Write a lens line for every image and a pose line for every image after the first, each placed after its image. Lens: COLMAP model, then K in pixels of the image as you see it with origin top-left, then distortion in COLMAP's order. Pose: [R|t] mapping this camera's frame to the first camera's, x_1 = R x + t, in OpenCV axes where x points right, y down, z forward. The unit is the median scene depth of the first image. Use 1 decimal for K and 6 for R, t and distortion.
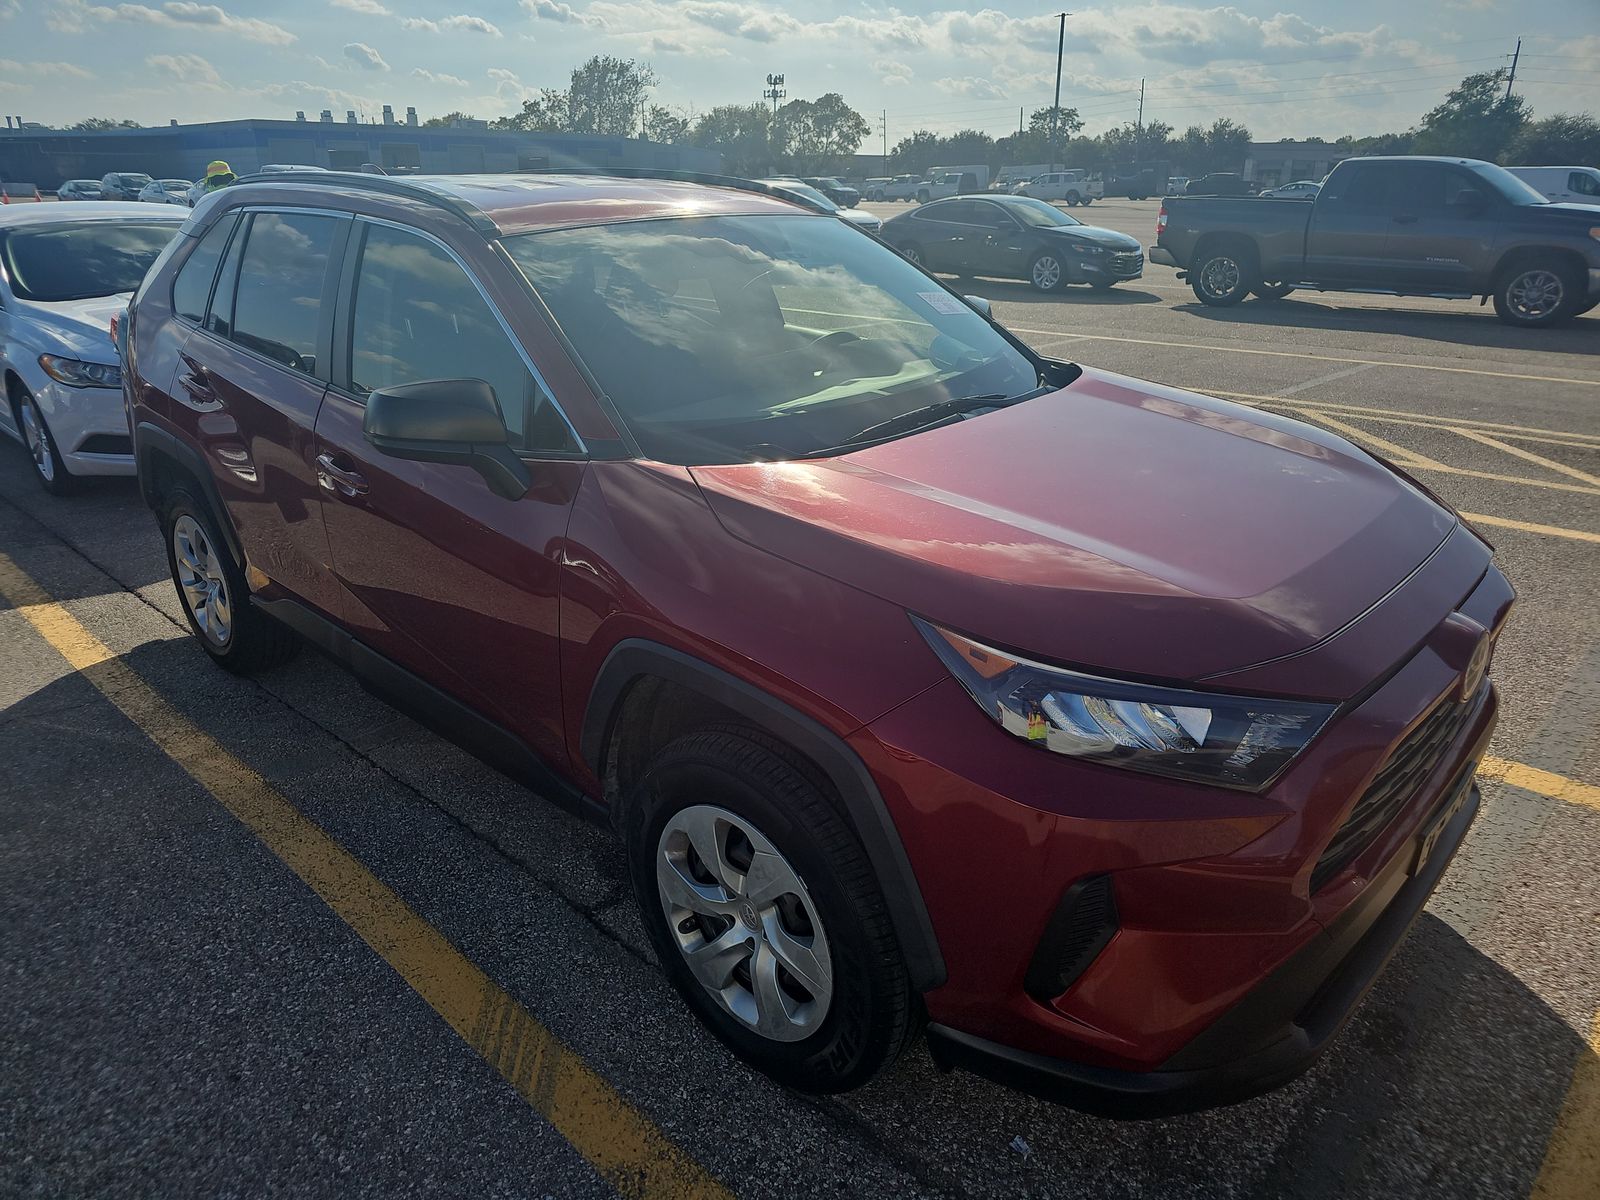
lens RADIAL K [[1066.8, 0, 776.1], [0, 1066.8, 605.2], [0, 0, 1]] dist [0.020952, 0.001026]
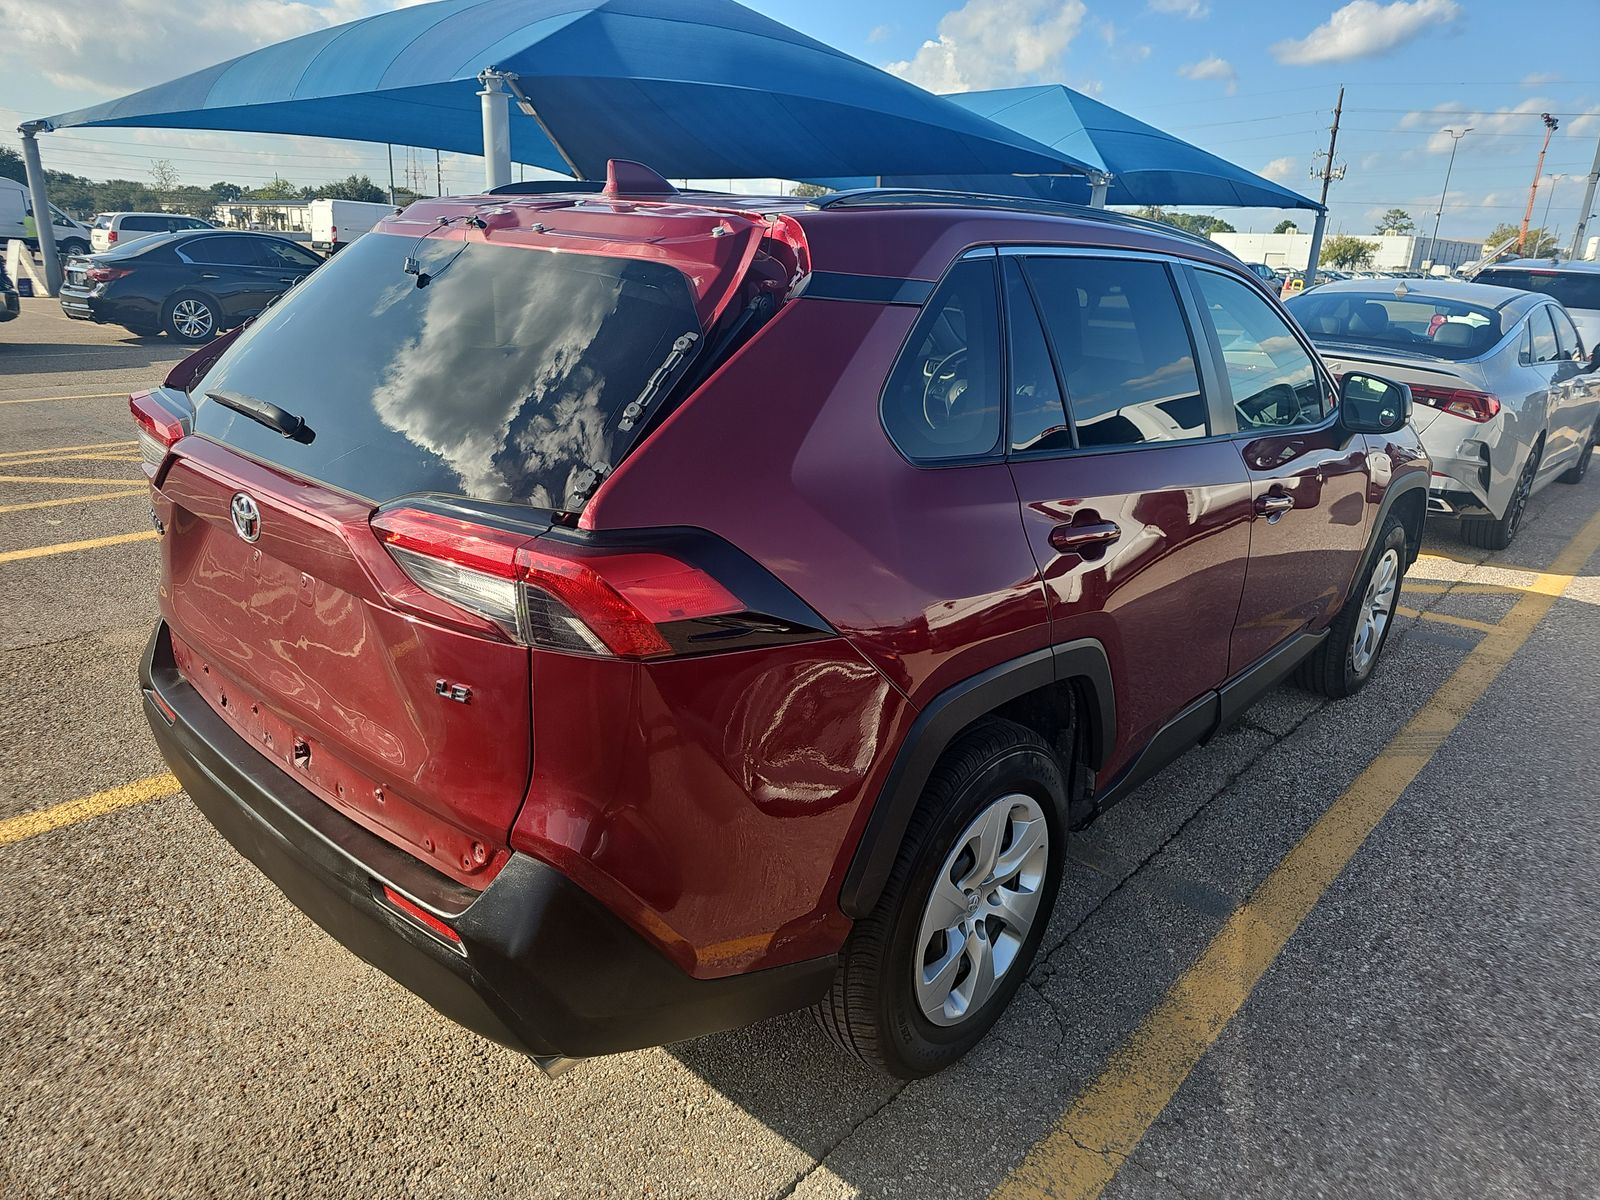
lens RADIAL K [[1077.3, 0, 800.0], [0, 1077.3, 600.0], [0, 0, 1]] dist [-0.004781, -0.001321]
pose [[-0.036691, -0.318872, 0.947087, -1.225017], [0.334341, 0.889193, 0.312332, -0.452493], [-0.941738, 0.328110, 0.073987, 1.210114]]
